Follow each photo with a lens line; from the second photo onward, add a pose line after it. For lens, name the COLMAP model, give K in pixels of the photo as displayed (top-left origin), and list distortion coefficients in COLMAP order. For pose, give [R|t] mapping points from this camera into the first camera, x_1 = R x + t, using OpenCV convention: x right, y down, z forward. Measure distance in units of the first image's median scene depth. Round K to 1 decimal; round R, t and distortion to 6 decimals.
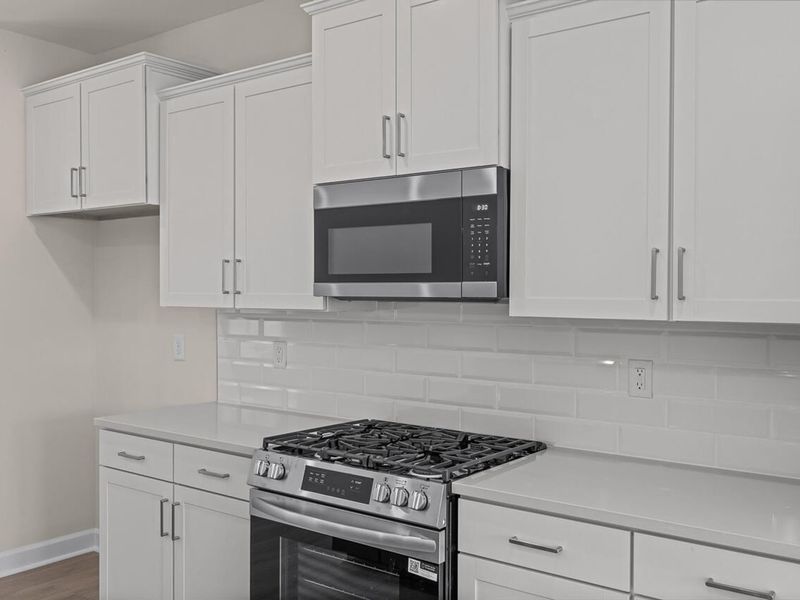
lens RADIAL K [[769.9, 0, 398.7], [0, 769.9, 298.0], [0, 0, 1]] dist [-0.010243, 0.000000]
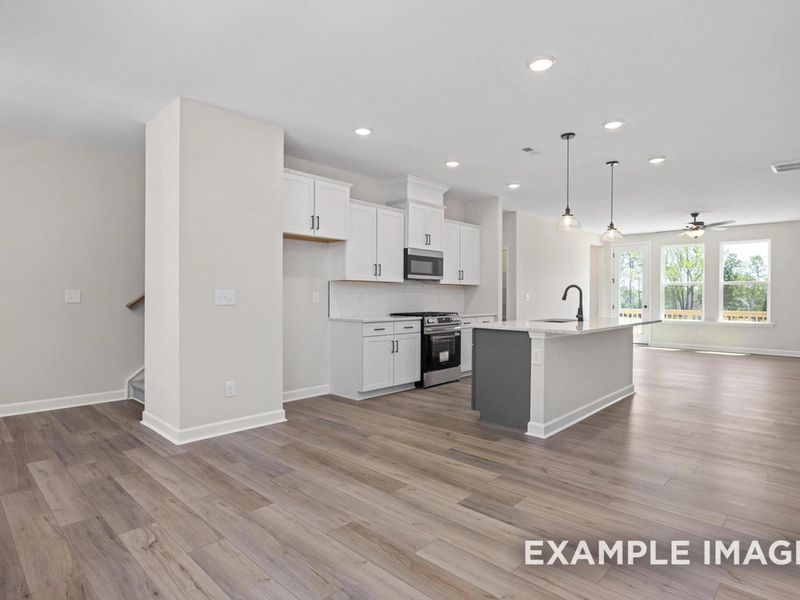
lens RADIAL K [[446.7, 0, 405.5], [0, 446.7, 302.5], [0, 0, 1]] dist [-0.008737, 0.000021]
pose [[0.102655, -0.020277, 0.994510, -2.281521], [0.001063, 0.999794, 0.020275, 0.072952], [-0.994716, -0.001024, 0.102655, 0.812577]]
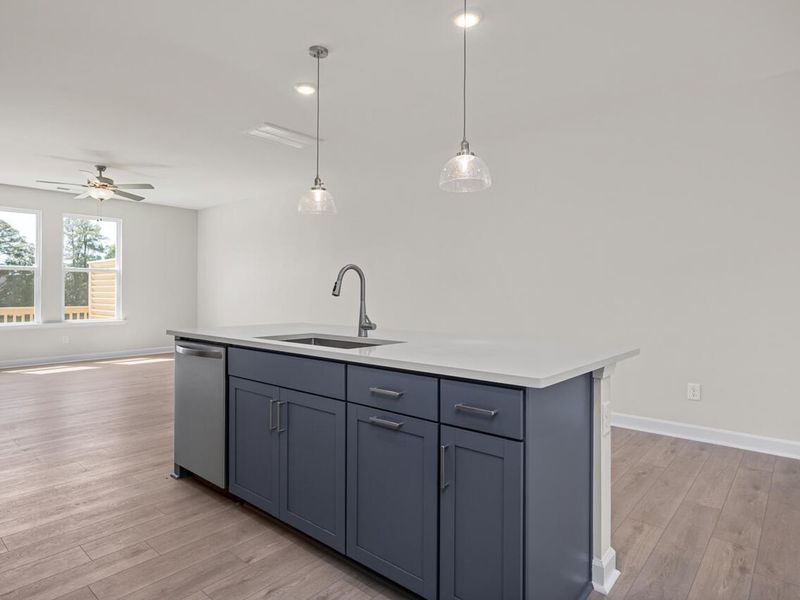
lens RADIAL K [[474.0, 0, 400.1], [0, 474.0, 295.5], [0, 0, 1]] dist [-0.007840, -0.003435]
pose [[-0.997837, -0.008461, 0.065188, -0.620322], [-0.007389, 0.999834, 0.016662, 0.084838], [-0.065318, 0.016144, -0.997734, 1.259494]]
